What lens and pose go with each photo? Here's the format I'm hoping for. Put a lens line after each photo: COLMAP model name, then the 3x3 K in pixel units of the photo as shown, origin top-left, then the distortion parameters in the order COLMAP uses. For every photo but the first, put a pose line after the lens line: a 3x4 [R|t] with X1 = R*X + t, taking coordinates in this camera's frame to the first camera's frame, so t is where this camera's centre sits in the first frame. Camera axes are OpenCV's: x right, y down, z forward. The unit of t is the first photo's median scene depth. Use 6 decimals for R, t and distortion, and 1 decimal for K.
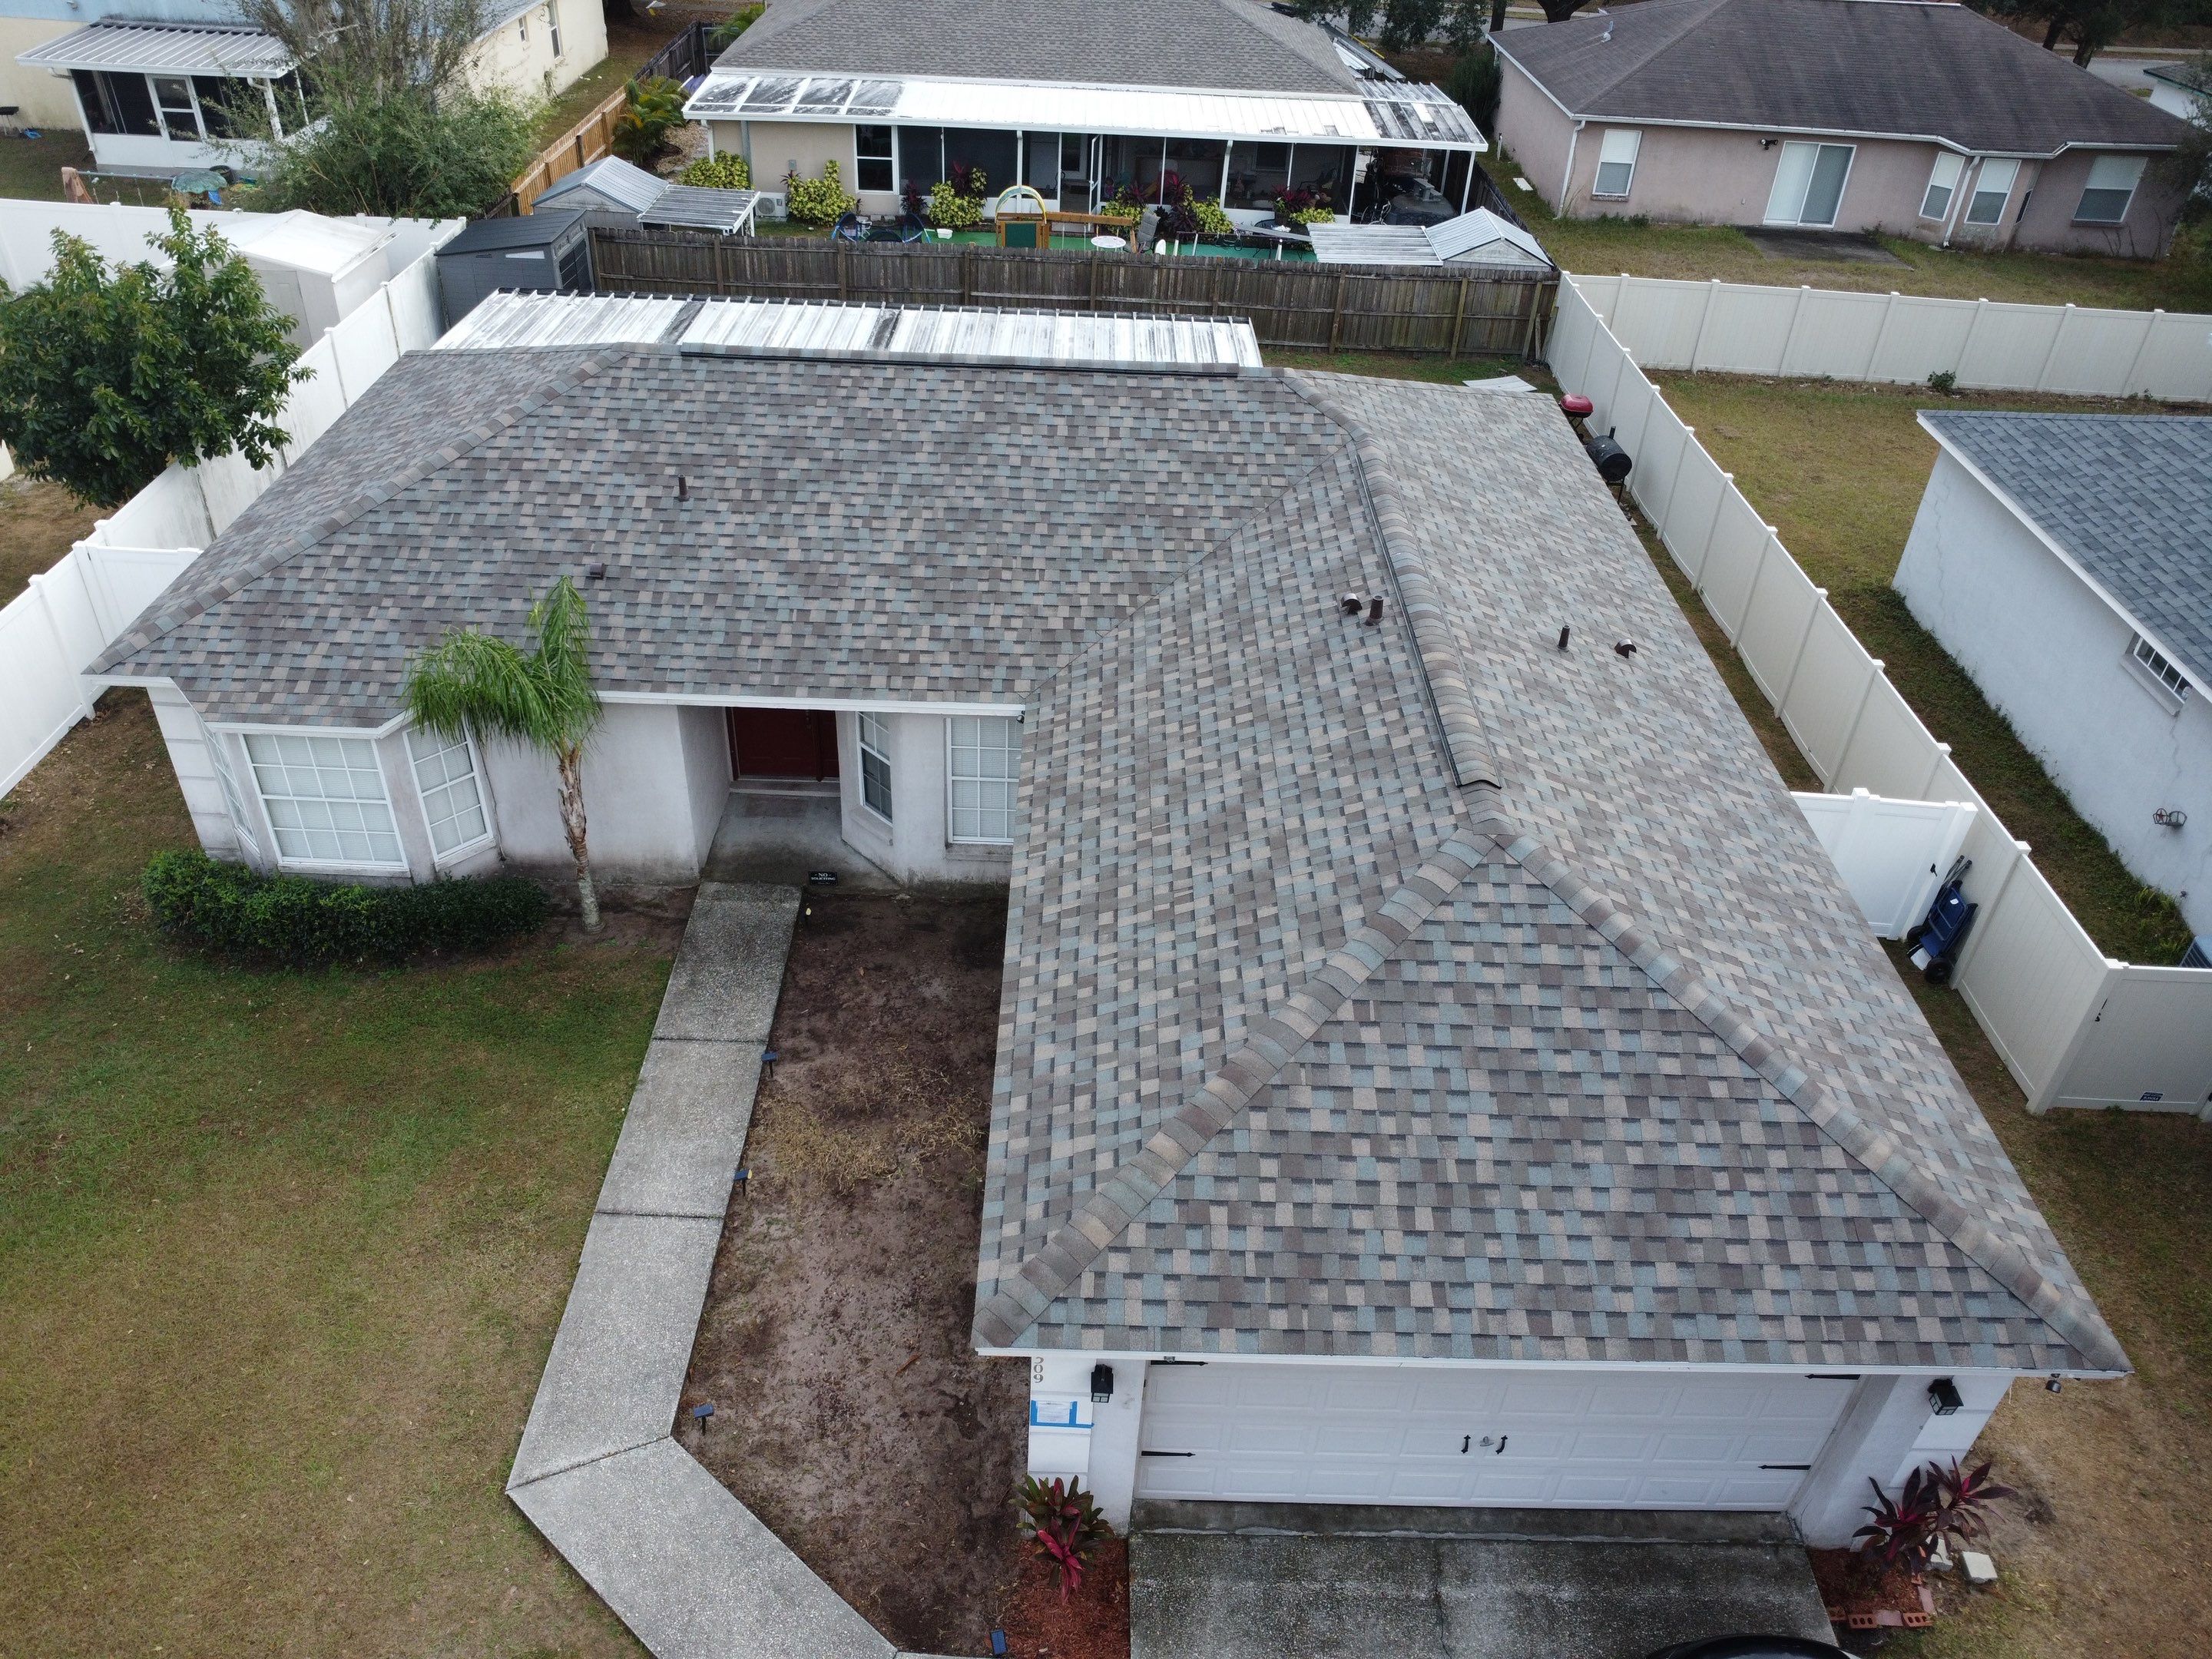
lens RADIAL K [[1601.8, 0, 1093.9], [0, 1601.8, 820.9], [0, 0, 1]] dist [-0.018465, -0.021031]
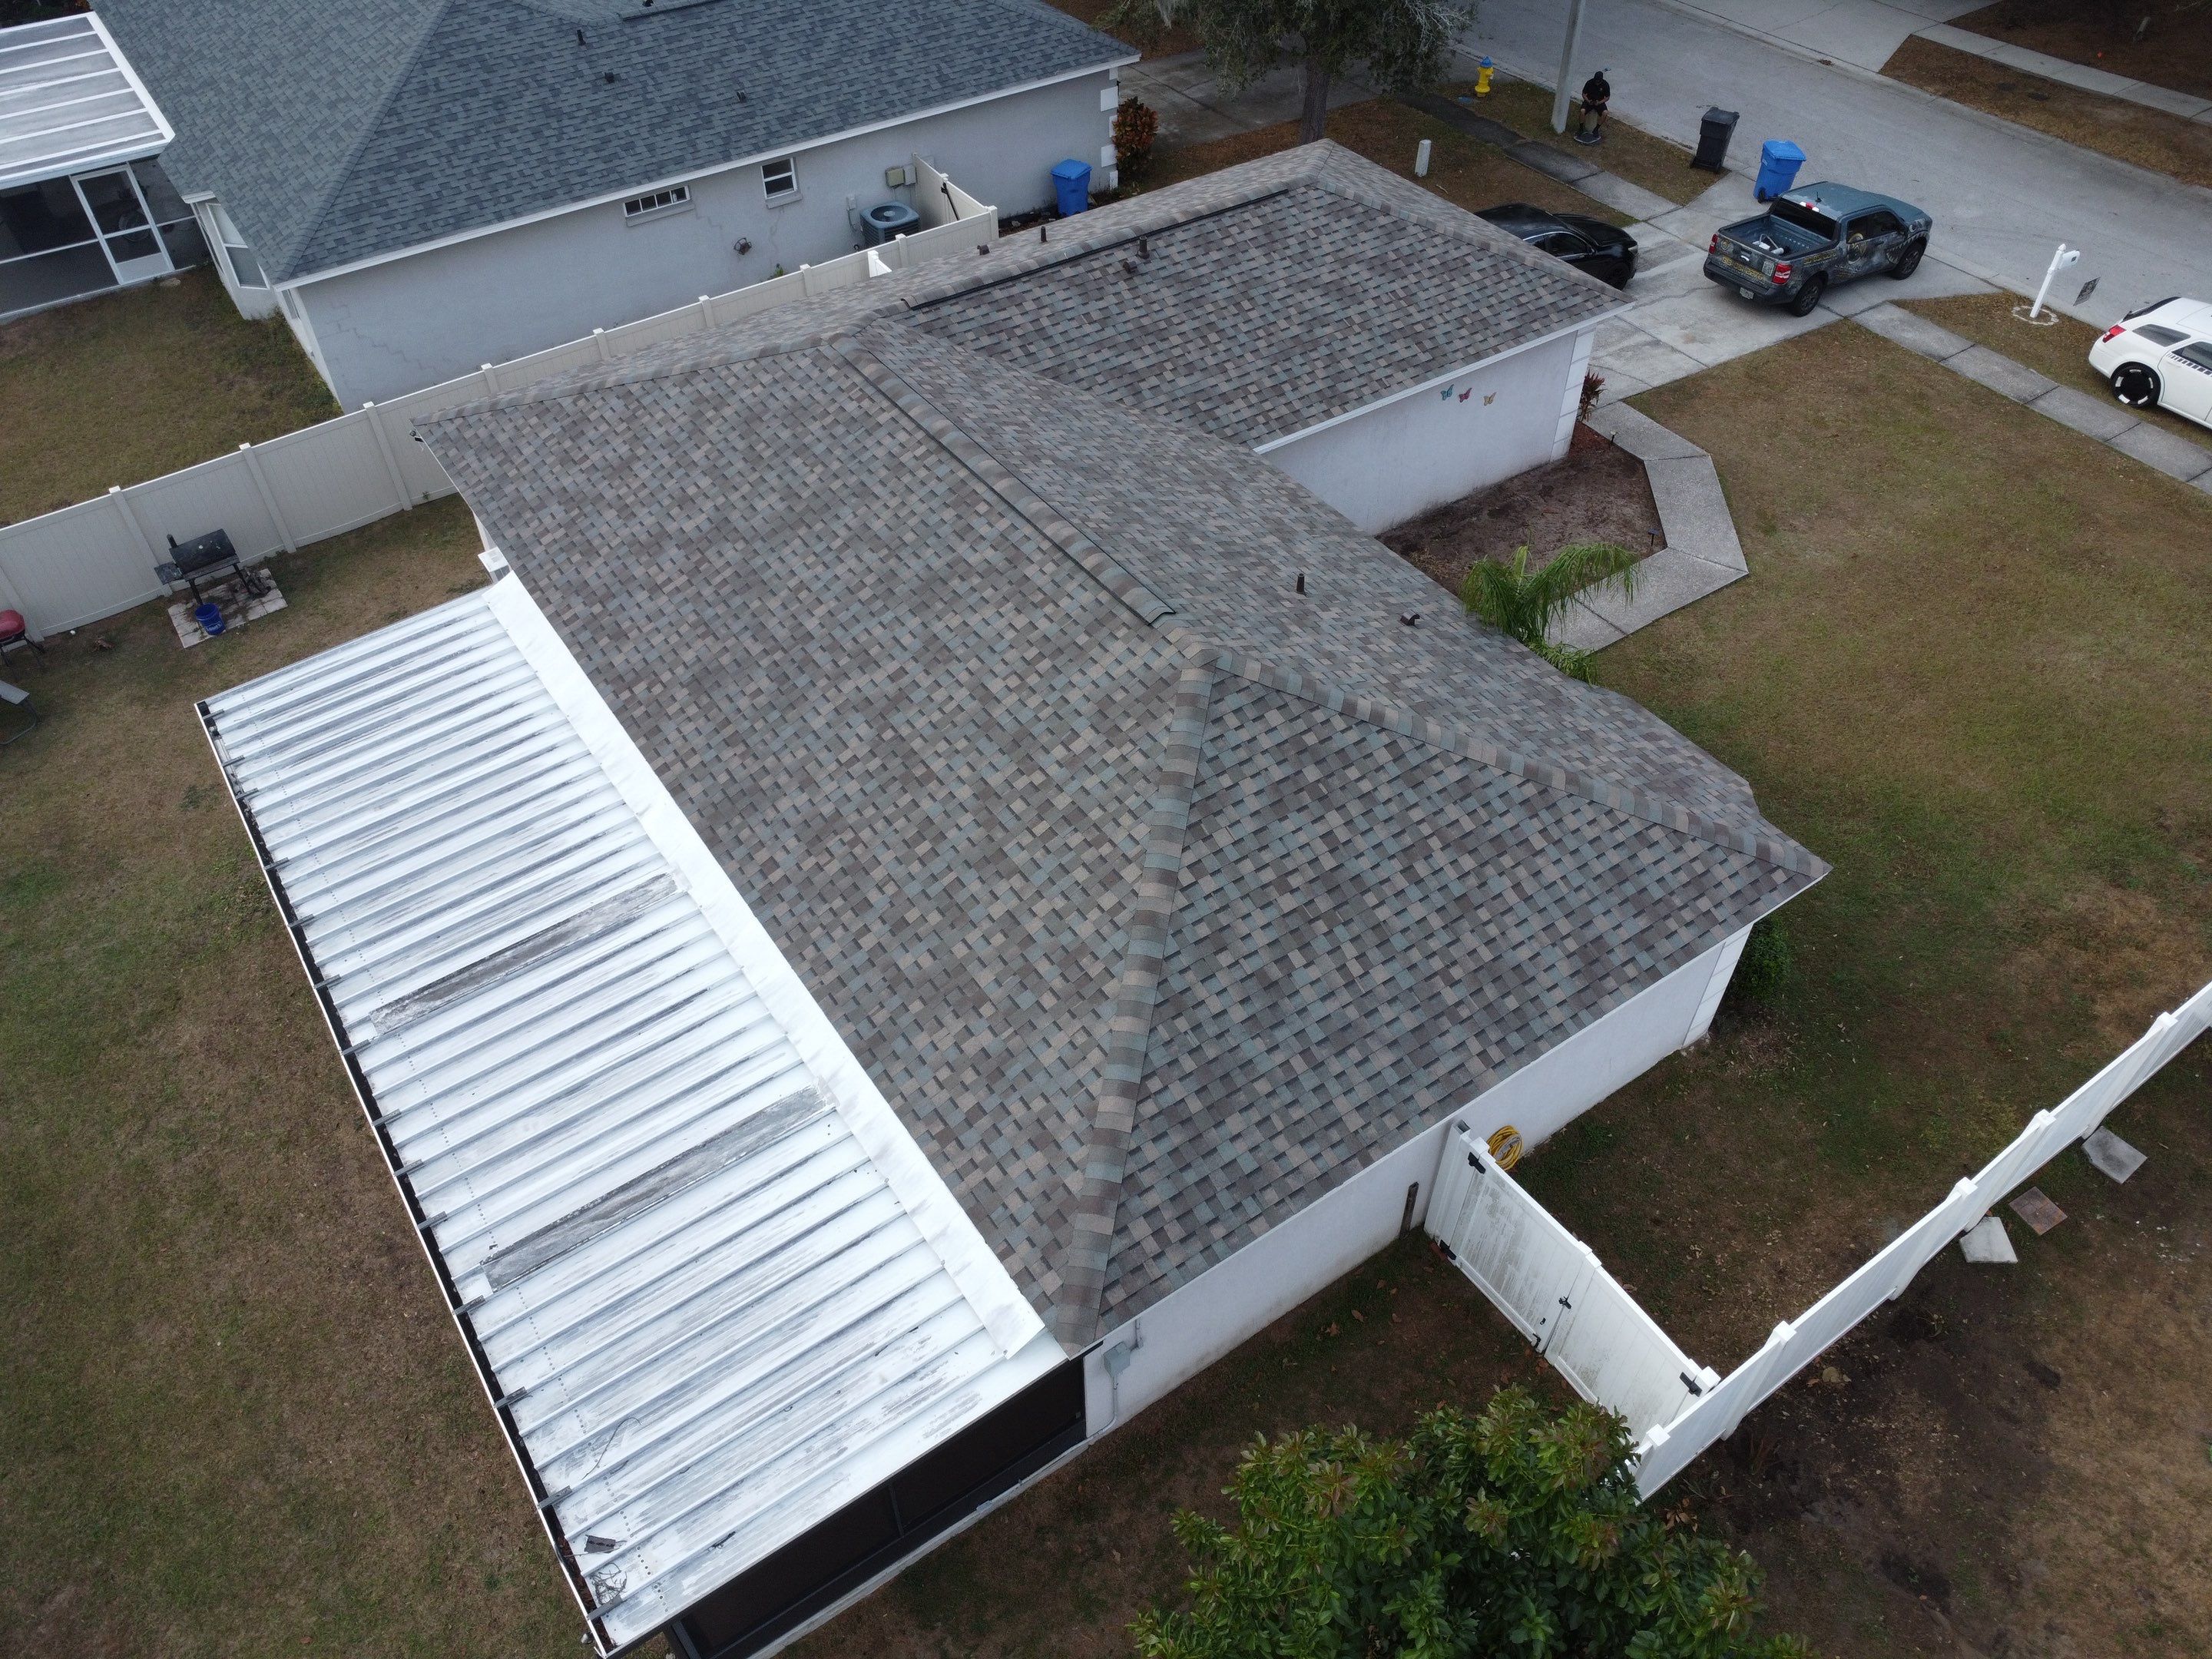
lens RADIAL K [[1601.8, 0, 1098.2], [0, 1601.8, 820.1], [0, 0, 1]] dist [-0.018465, -0.021031]
pose [[-0.567271, -0.608622, 0.554781, -0.919113], [0.471769, 0.312004, 0.824674, -1.162829], [-0.675009, 0.729543, 0.110138, 1.180742]]
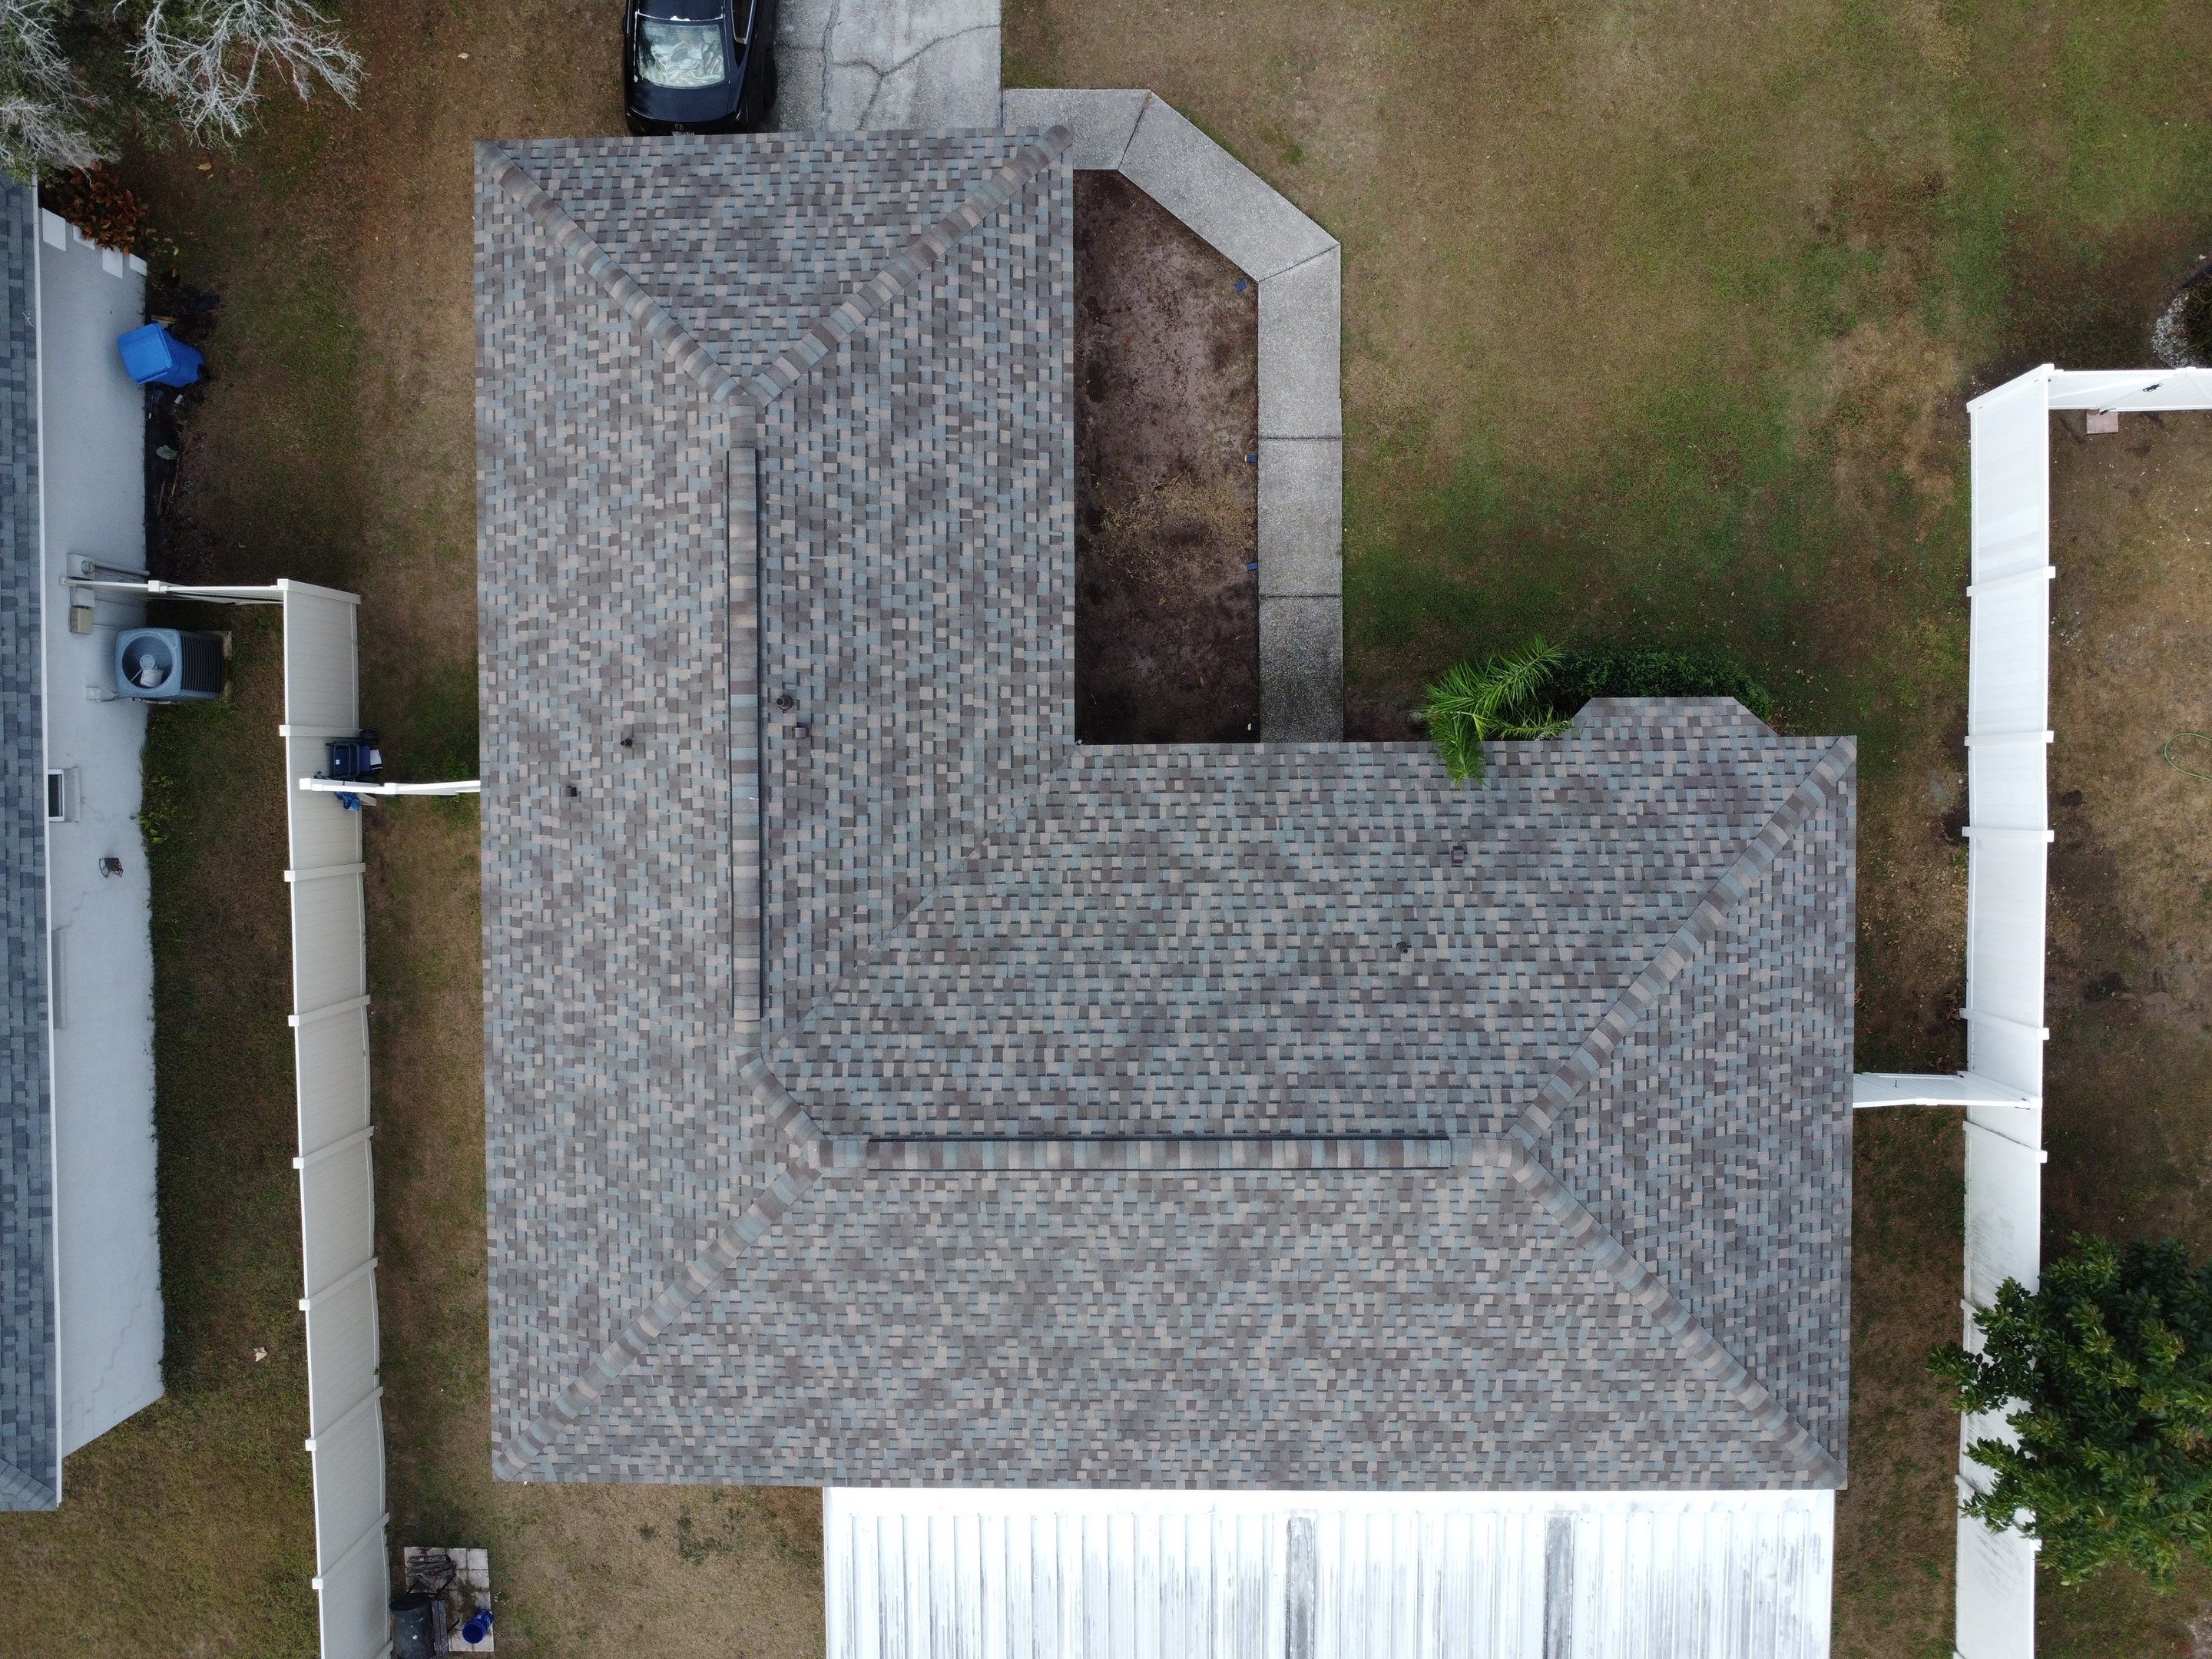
lens RADIAL K [[1601.8, 0, 1096.2], [0, 1601.8, 817.0], [0, 0, 1]] dist [-0.018465, -0.021031]
pose [[-0.999876, 0.013366, -0.008345, -0.048792], [-0.014737, -0.605812, 0.795471, -1.088613], [0.005577, 0.795496, 0.605934, 0.308088]]
